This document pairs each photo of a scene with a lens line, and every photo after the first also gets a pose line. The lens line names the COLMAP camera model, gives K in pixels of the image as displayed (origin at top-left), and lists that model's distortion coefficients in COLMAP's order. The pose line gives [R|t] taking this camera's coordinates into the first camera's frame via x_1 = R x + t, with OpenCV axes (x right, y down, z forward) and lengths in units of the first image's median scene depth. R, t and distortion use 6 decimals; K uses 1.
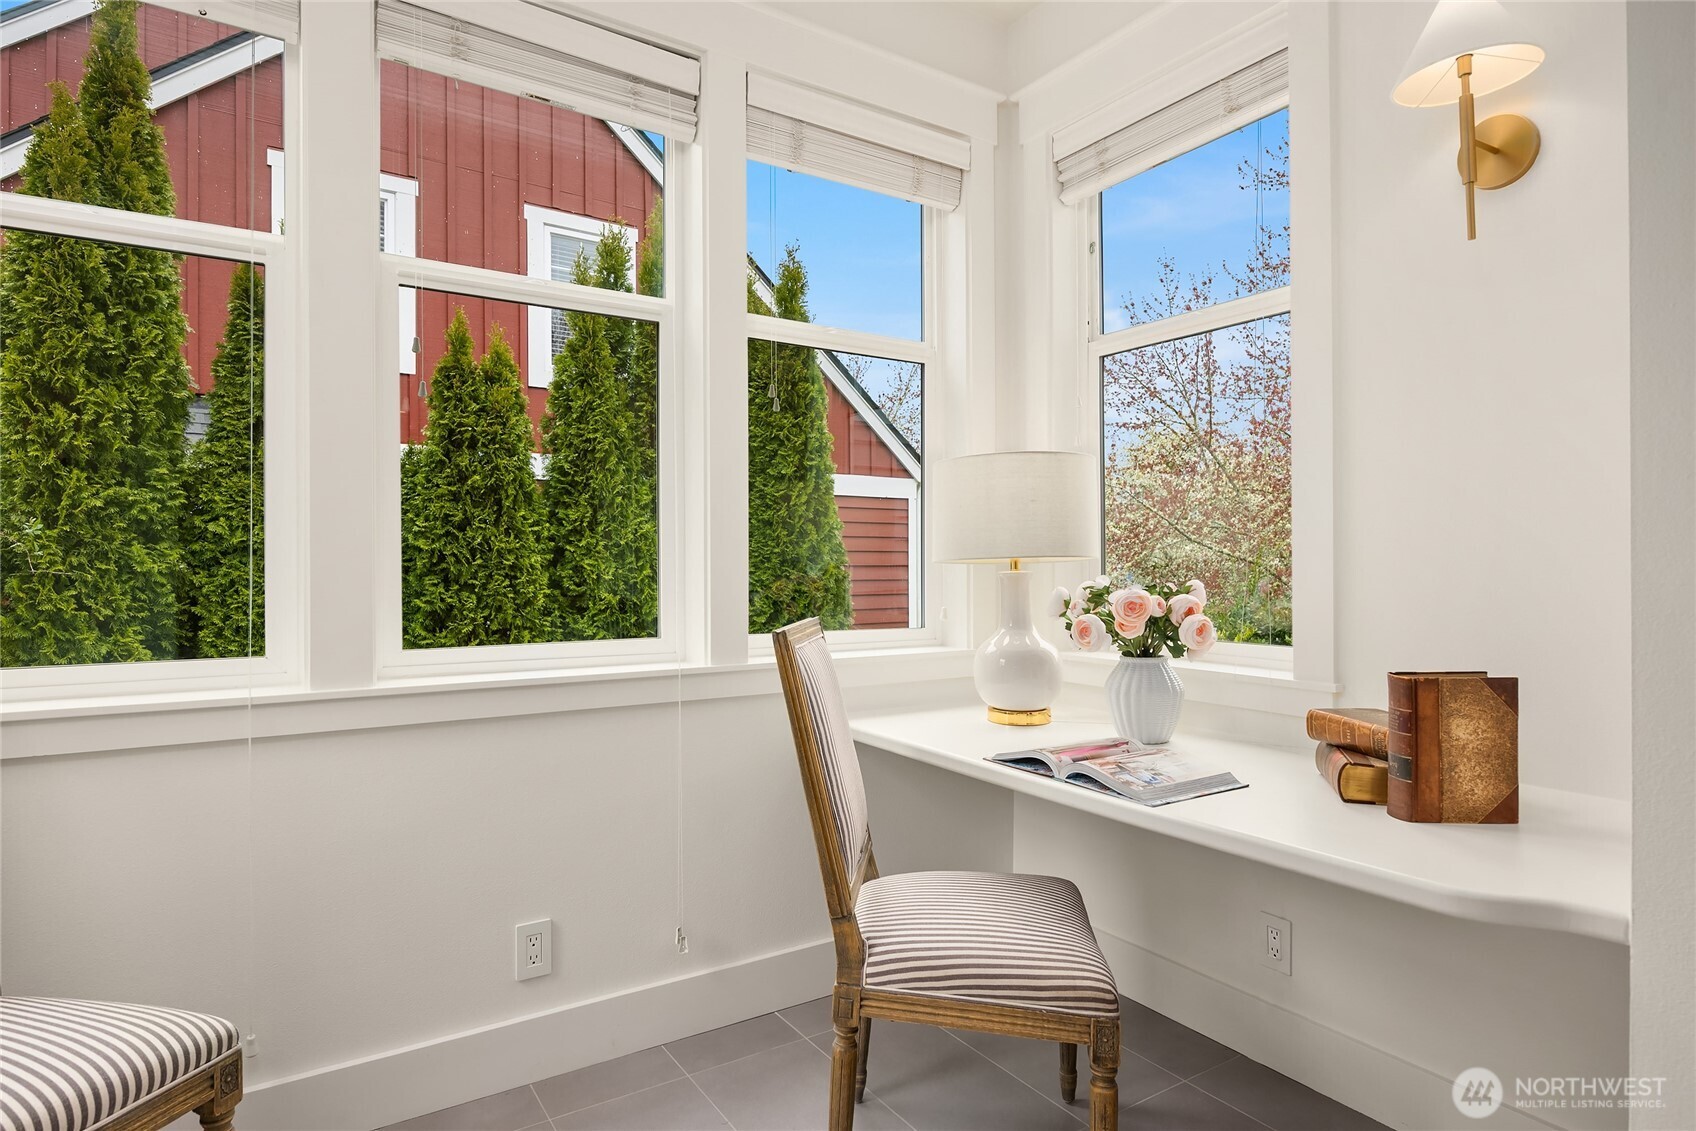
lens RADIAL K [[940.4, 0, 844.3], [0, 940.4, 562.8], [0, 0, 1]] dist [-0.006618, -0.000769]
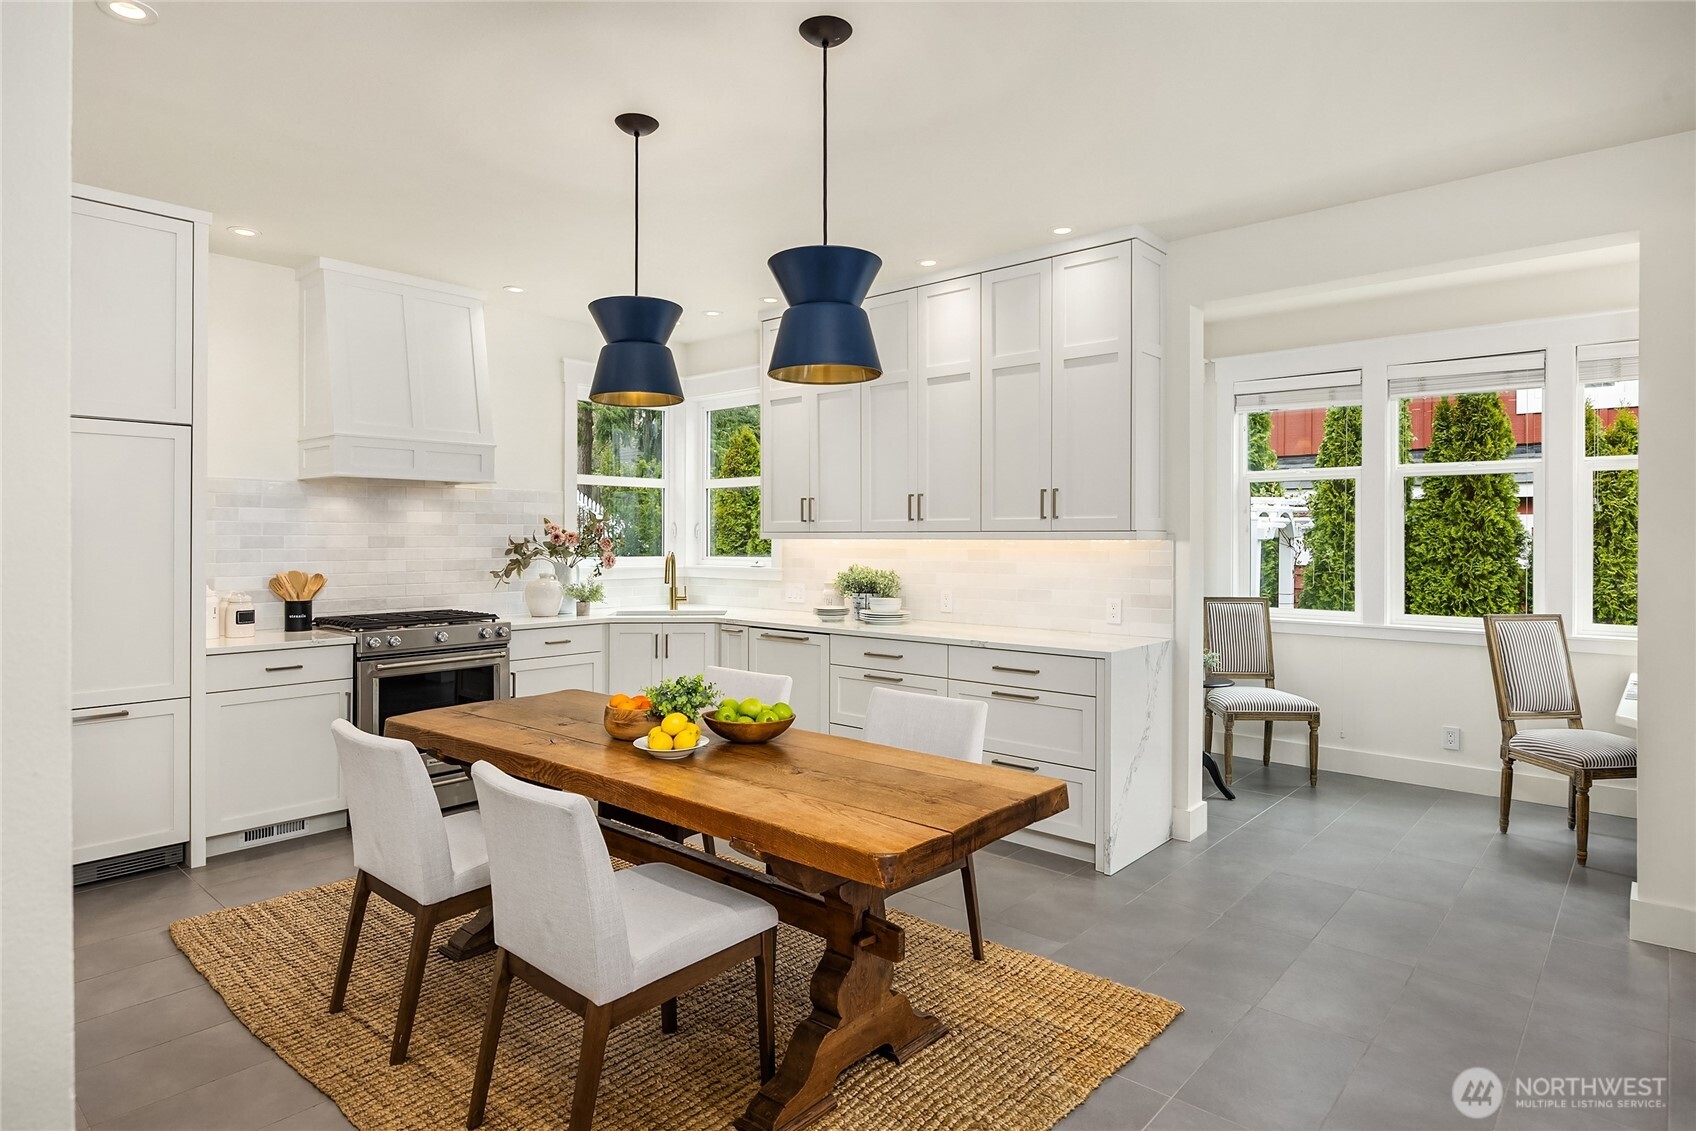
lens RADIAL K [[940.4, 0, 831.0], [0, 940.4, 539.1], [0, 0, 1]] dist [-0.006618, -0.000769]
pose [[0.272332, 0.004067, -0.962195, 0.904314], [-0.002573, 0.999991, 0.003498, -0.069078], [0.962200, 0.001523, 0.272340, -0.710171]]
